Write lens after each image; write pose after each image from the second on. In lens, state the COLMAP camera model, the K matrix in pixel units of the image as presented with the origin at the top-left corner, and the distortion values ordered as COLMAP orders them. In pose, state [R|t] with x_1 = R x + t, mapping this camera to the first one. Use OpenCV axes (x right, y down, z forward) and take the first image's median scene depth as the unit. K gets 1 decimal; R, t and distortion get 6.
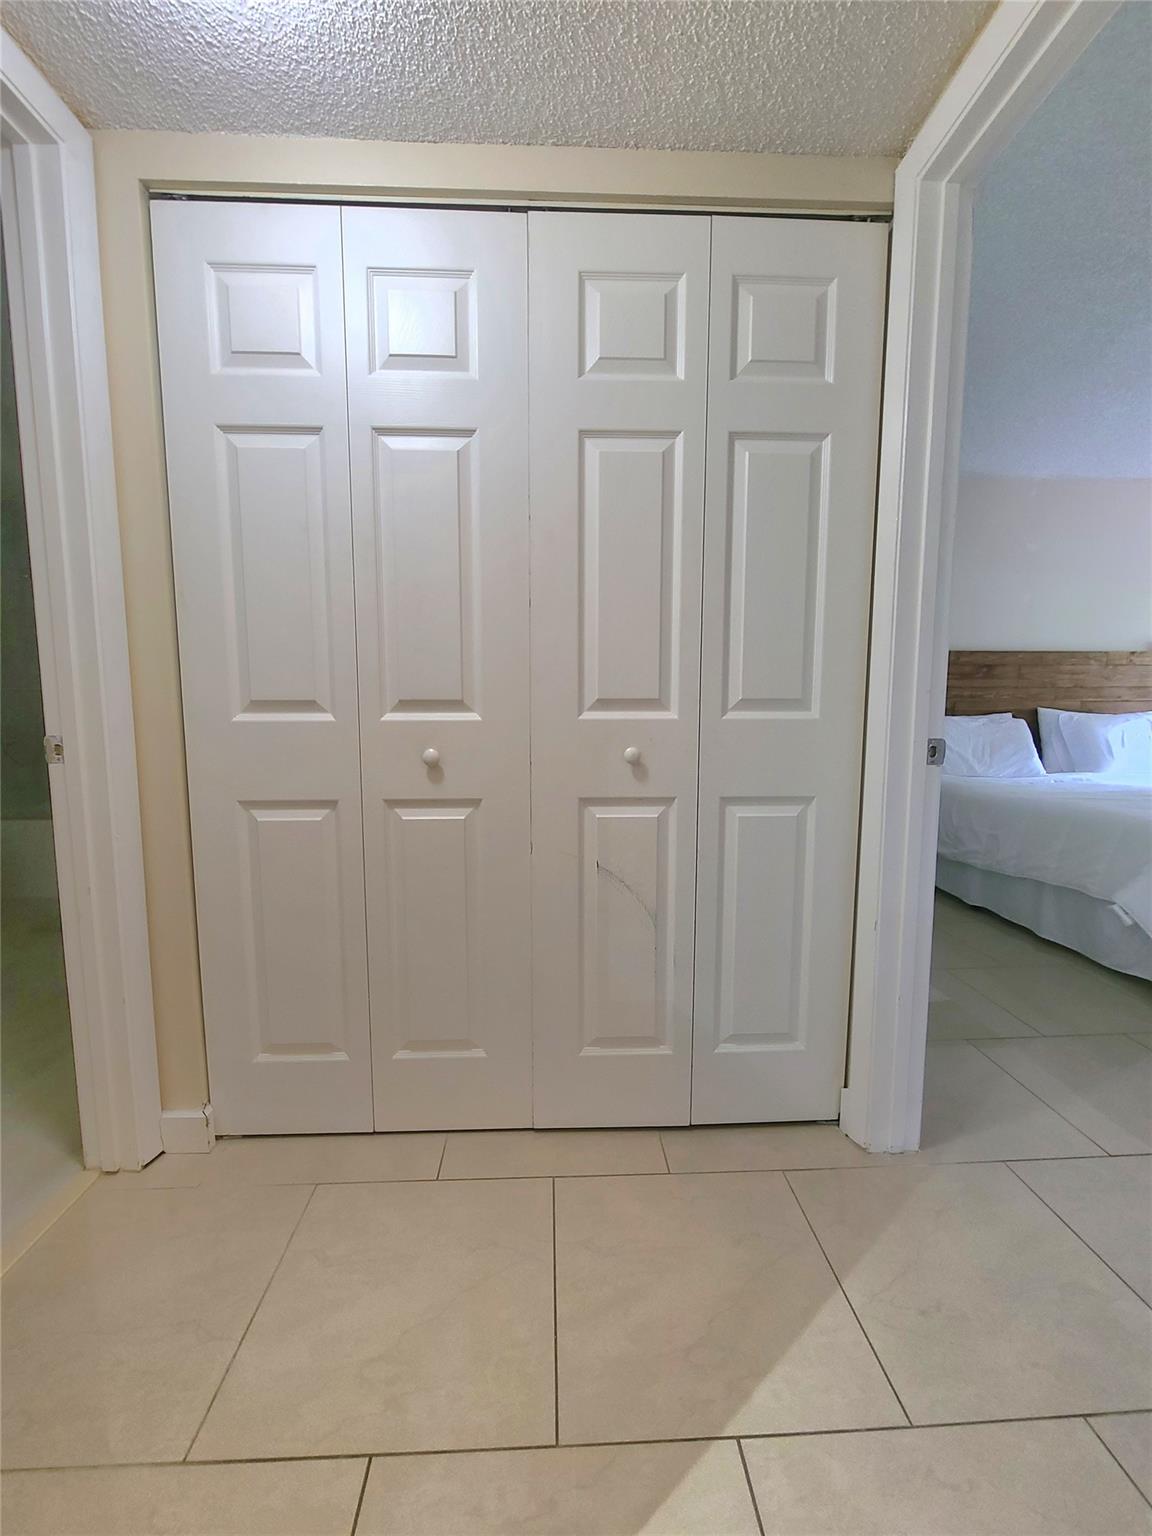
lens RADIAL K [[629.9, 0, 577.6], [0, 629.9, 770.4], [0, 0, 1]] dist [0.002419, -0.002415]
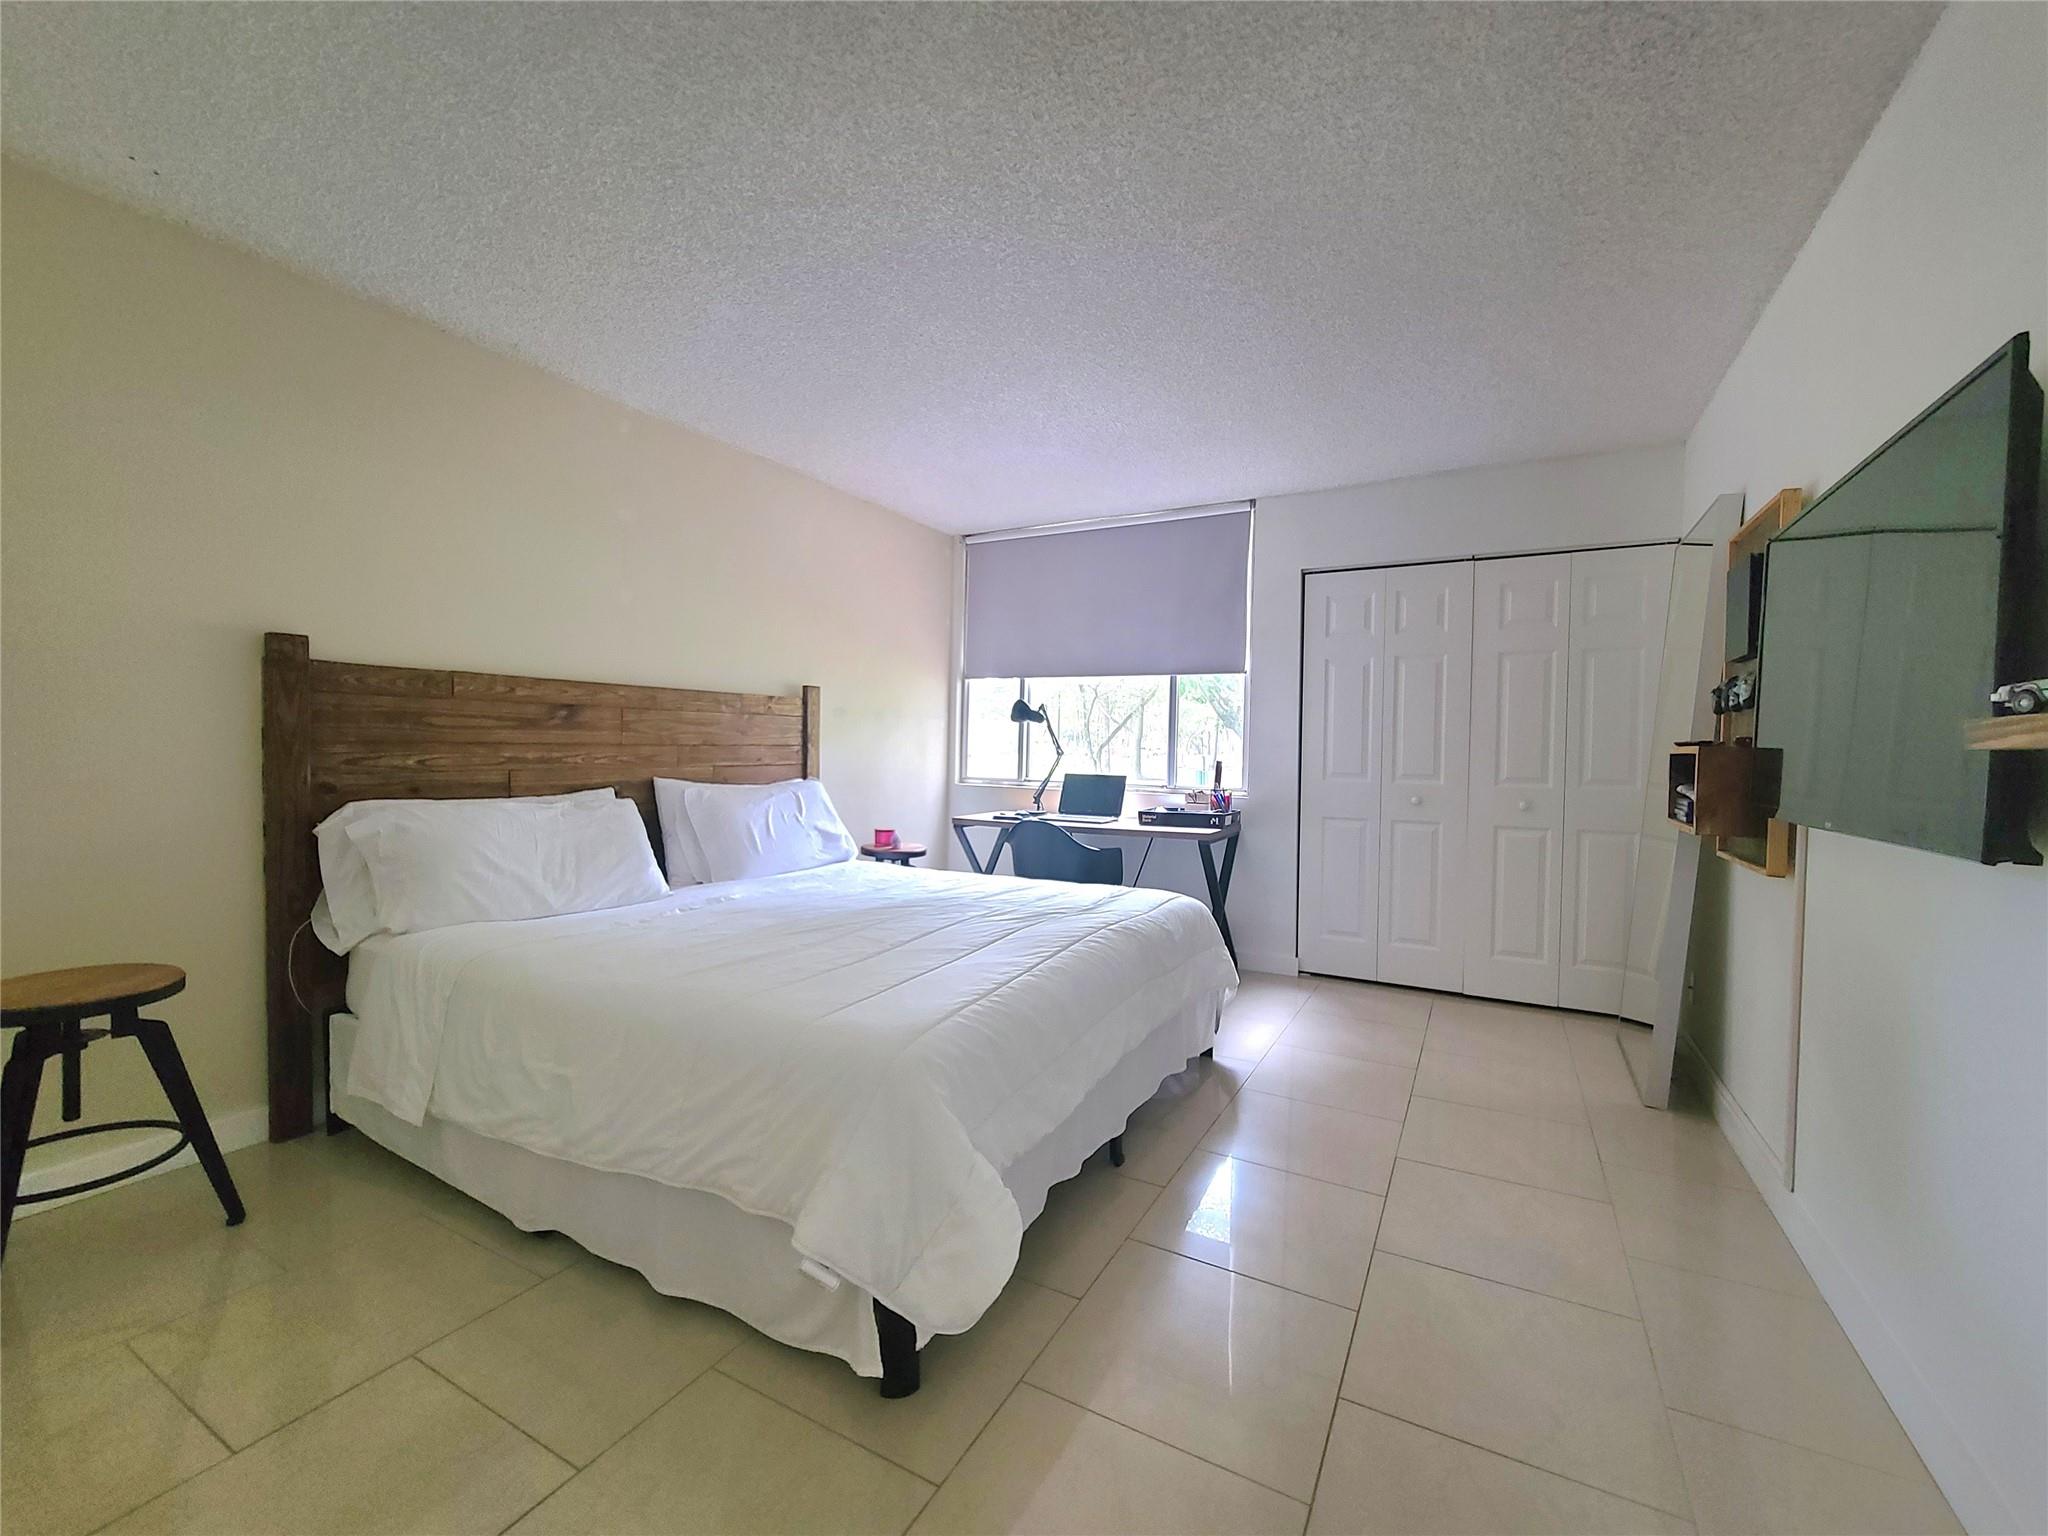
lens RADIAL K [[839.9, 0, 1032.9], [0, 839.9, 768.2], [0, 0, 1]] dist [0.002419, -0.002415]
pose [[0.521501, -0.015393, 0.853112, 0.235673], [0.075179, 0.996778, -0.027971, -0.060780], [-0.849932, 0.078723, 0.520978, 0.272034]]
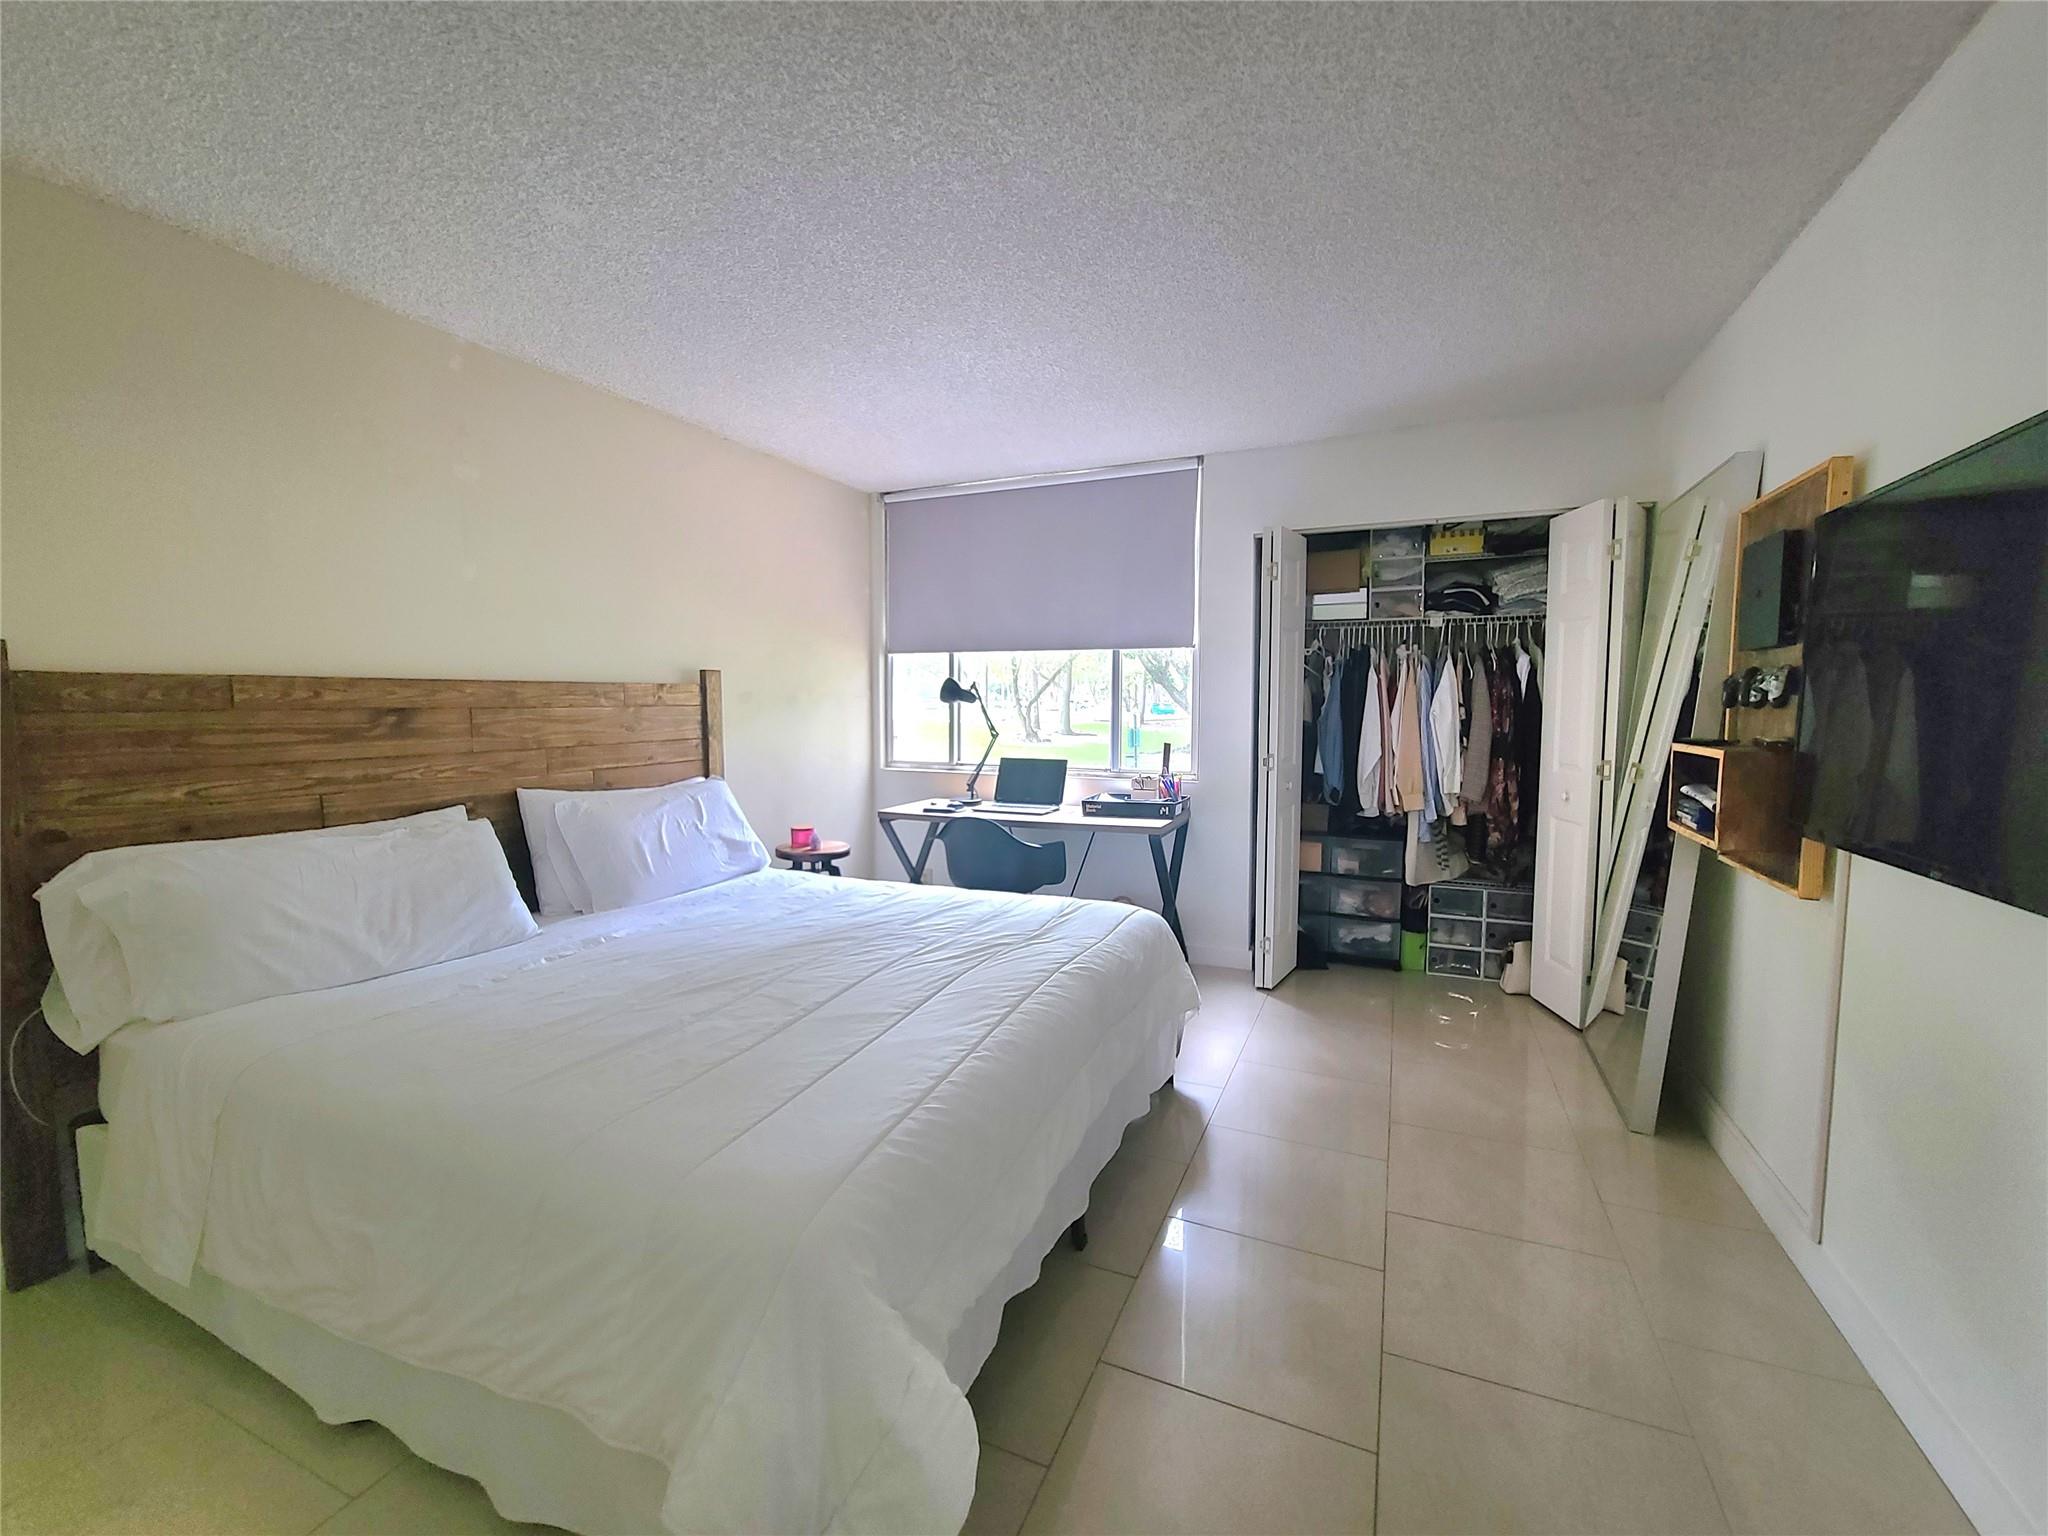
lens RADIAL K [[839.9, 0, 1032.9], [0, 839.9, 768.2], [0, 0, 1]] dist [0.002419, -0.002415]
pose [[0.446971, -0.073742, 0.891504, 0.319113], [0.096866, 0.994726, 0.033715, -0.103277], [-0.889288, 0.071287, 0.451757, 0.324532]]
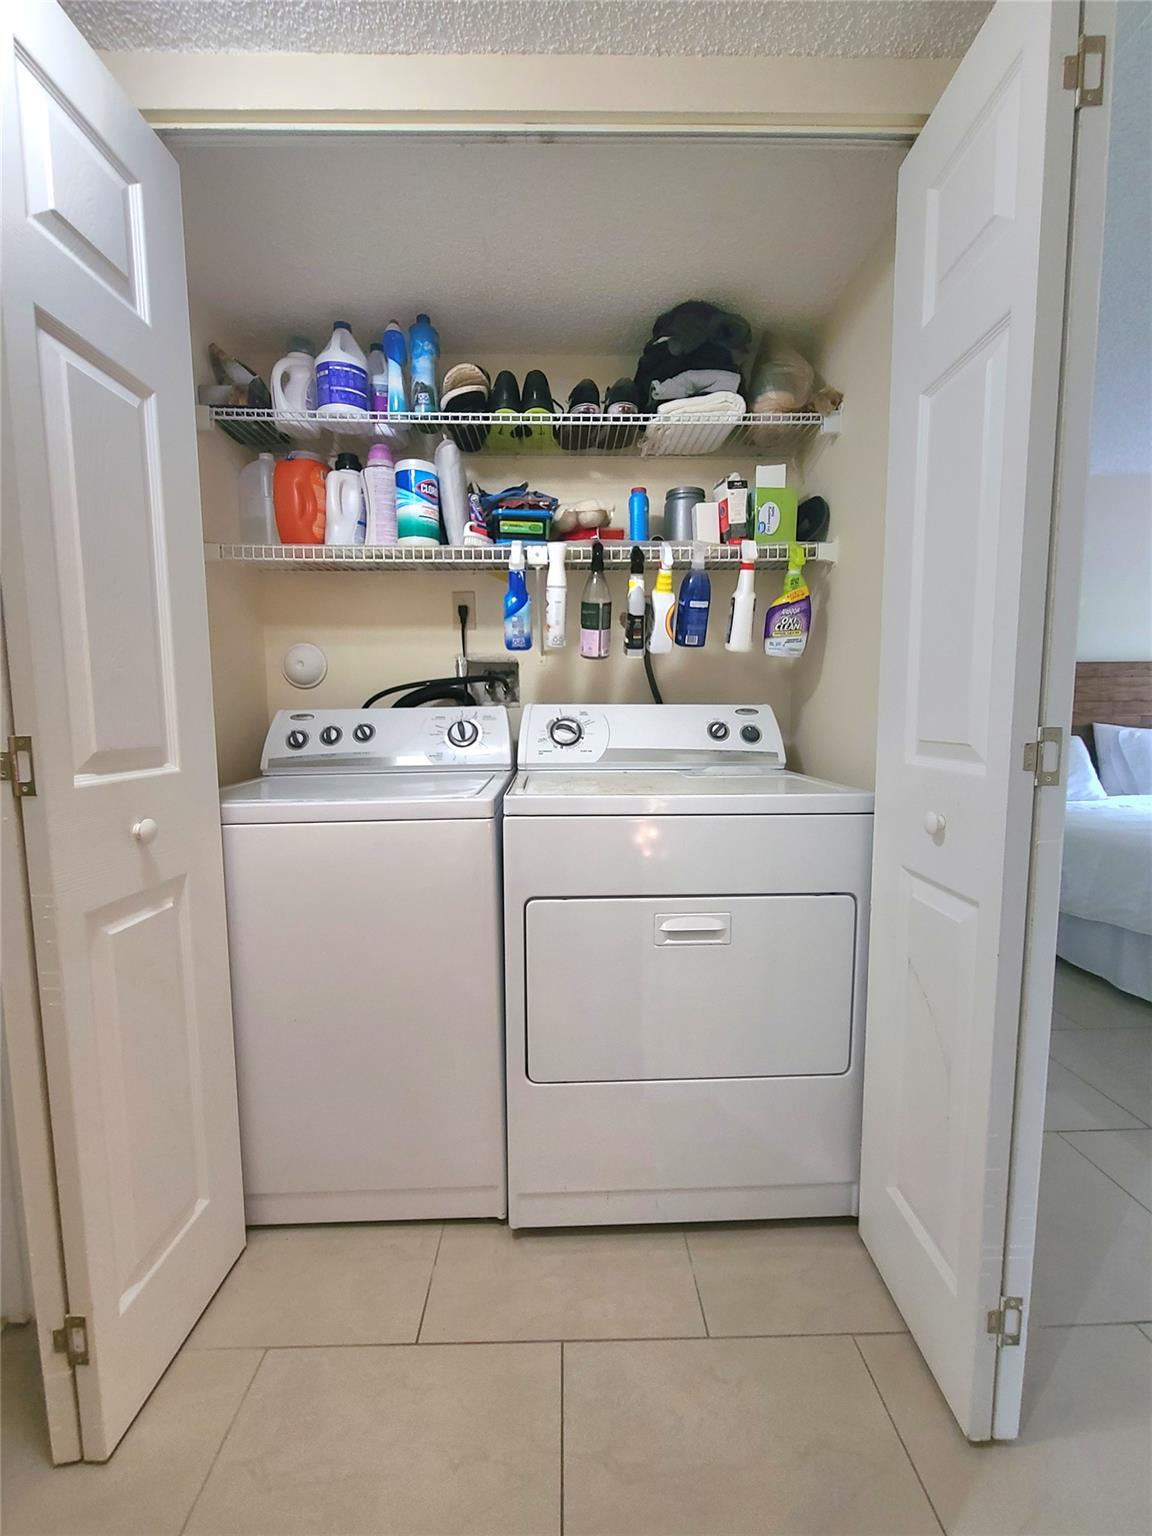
lens RADIAL K [[629.9, 0, 577.6], [0, 629.9, 770.4], [0, 0, 1]] dist [0.002419, -0.002415]
pose [[0.999681, -0.005354, -0.024672, 0.001668], [0.004963, 0.999861, -0.015897, -0.020972], [0.024754, 0.015770, 0.999569, 0.067638]]
